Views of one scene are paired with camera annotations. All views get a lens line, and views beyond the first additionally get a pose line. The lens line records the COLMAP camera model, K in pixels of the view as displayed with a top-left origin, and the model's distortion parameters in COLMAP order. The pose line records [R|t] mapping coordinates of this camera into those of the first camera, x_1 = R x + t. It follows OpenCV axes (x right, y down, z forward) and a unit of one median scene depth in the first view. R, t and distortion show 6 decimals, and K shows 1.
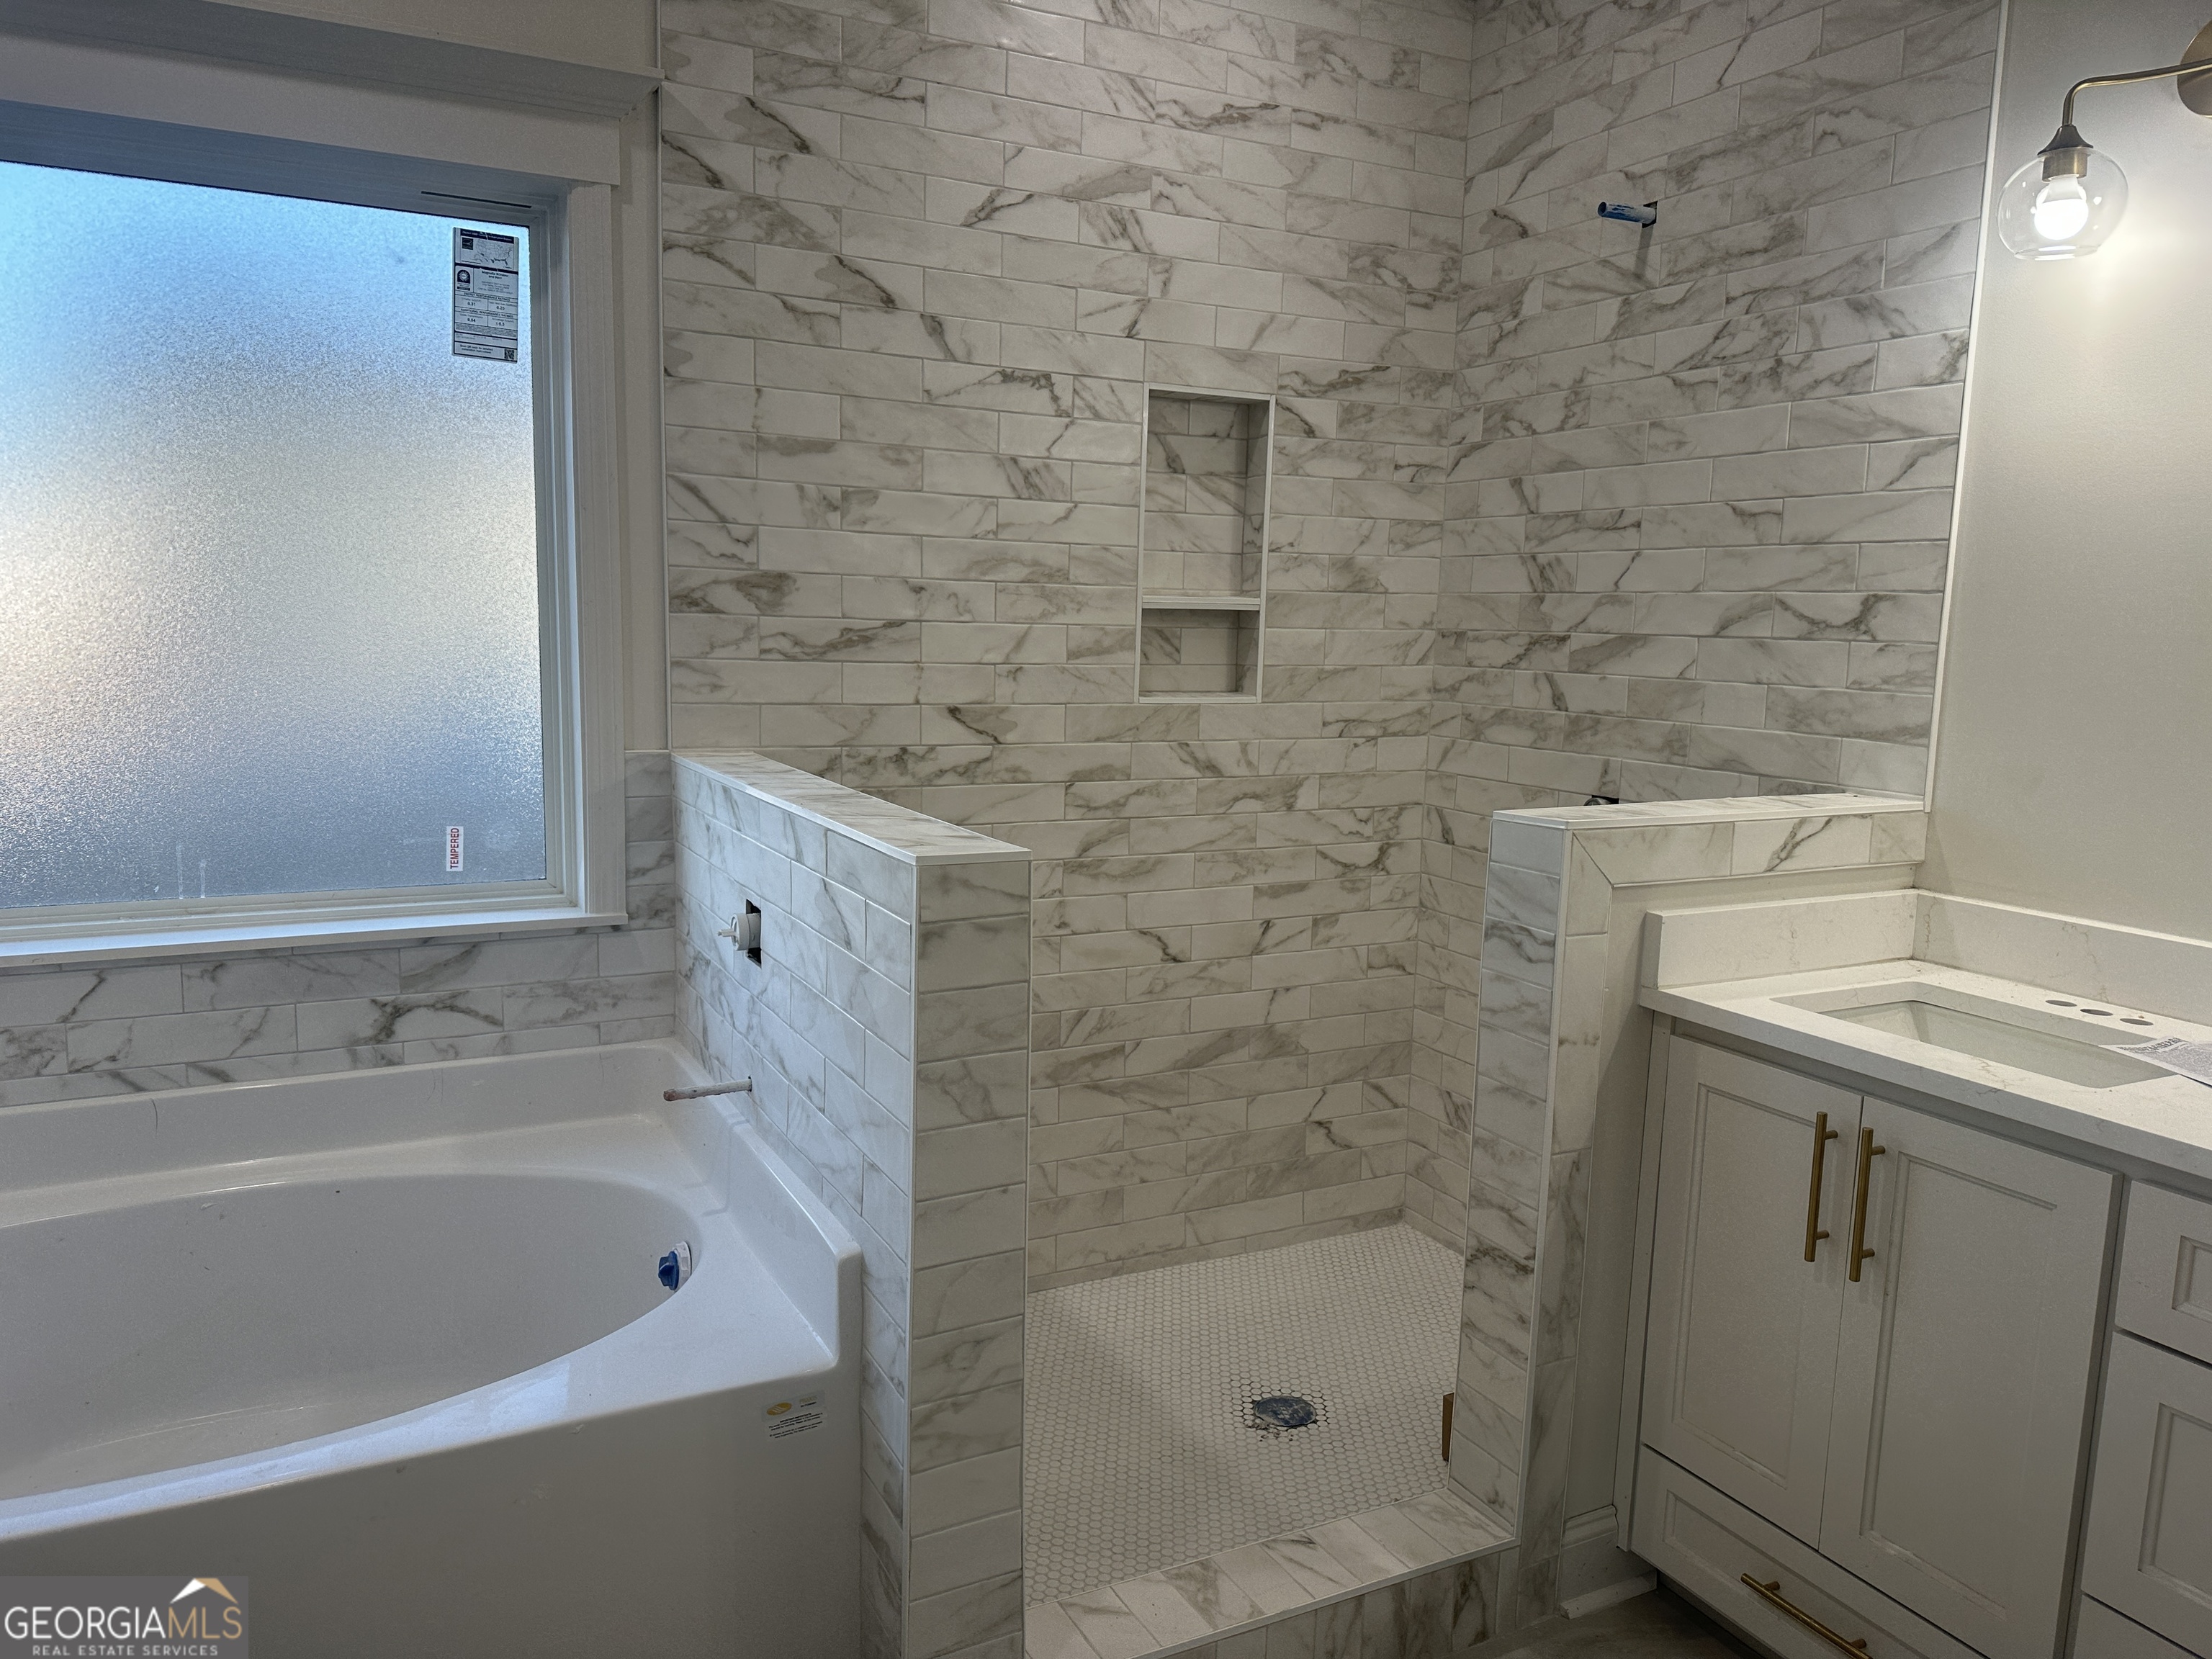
lens RADIAL K [[1542.3, 0, 1101.1], [0, 1542.3, 828.5], [0, 0, 1]] dist [0.006665, -0.015802]
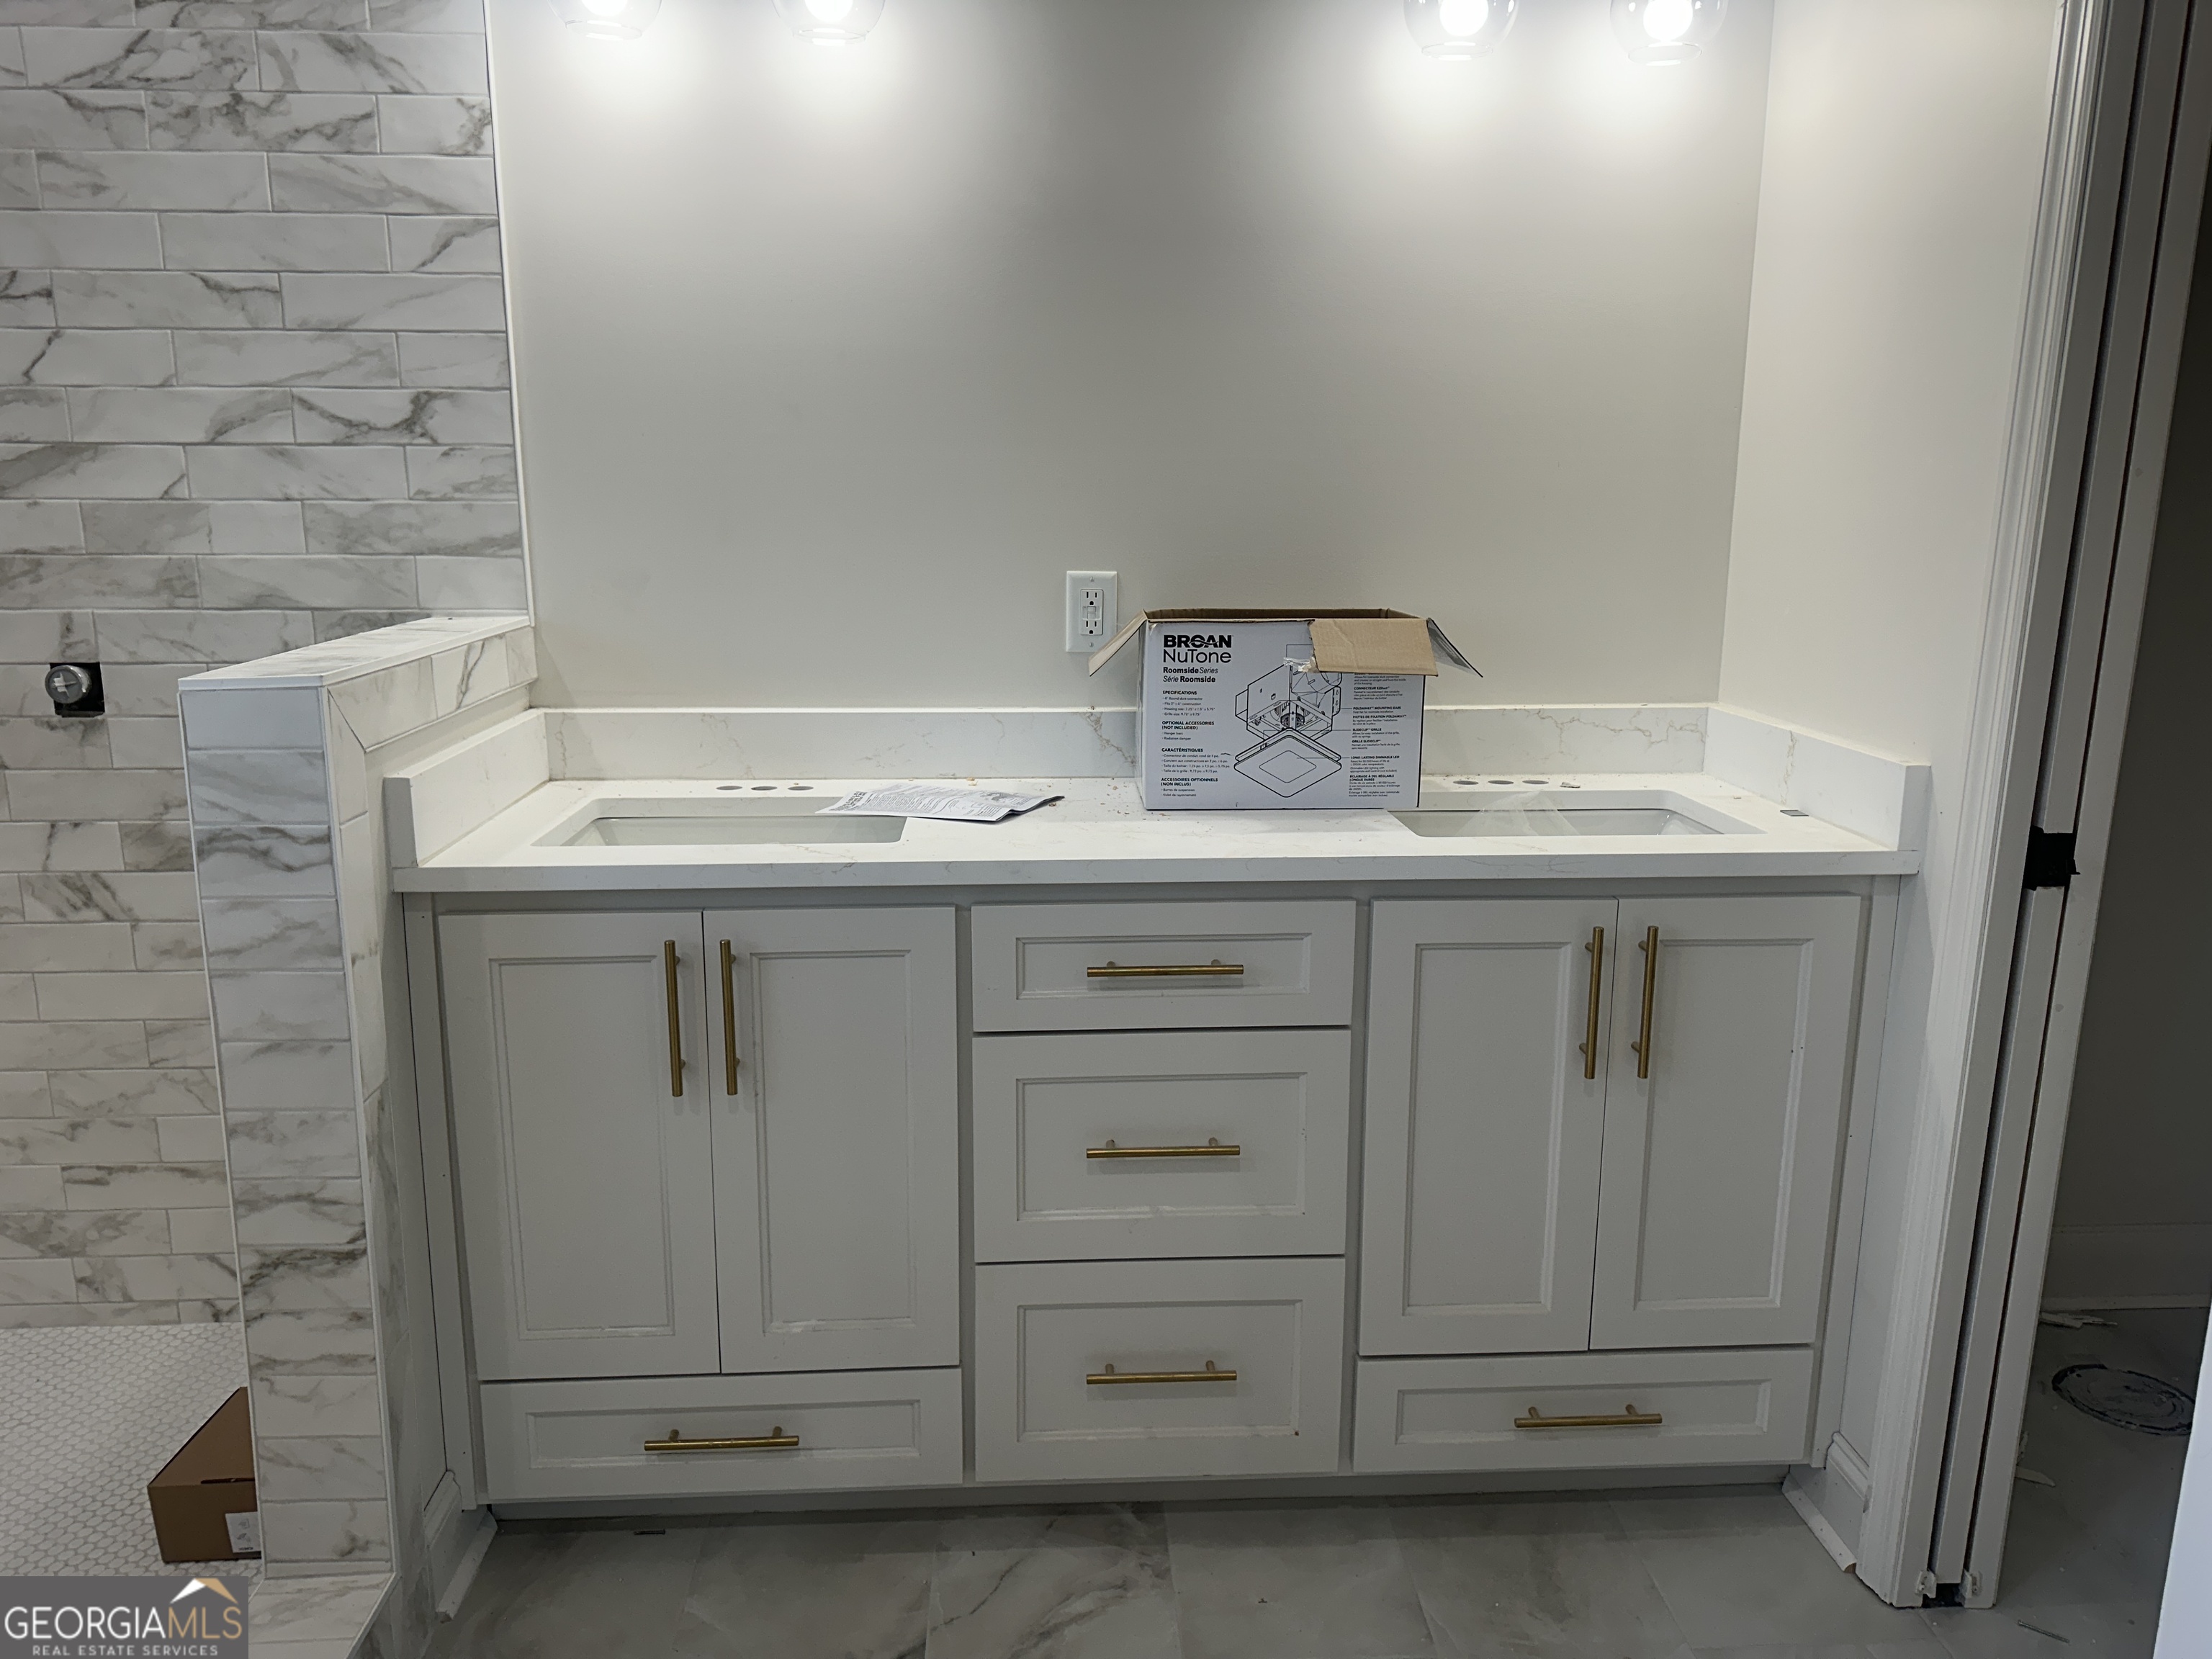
lens RADIAL K [[1542.3, 0, 1102.5], [0, 1542.3, 822.5], [0, 0, 1]] dist [0.006665, -0.015802]
pose [[0.404342, -0.216917, 0.888512, -0.194250], [0.131072, 0.975184, 0.178429, -0.016157], [-0.905167, 0.044313, 0.422740, 0.279924]]
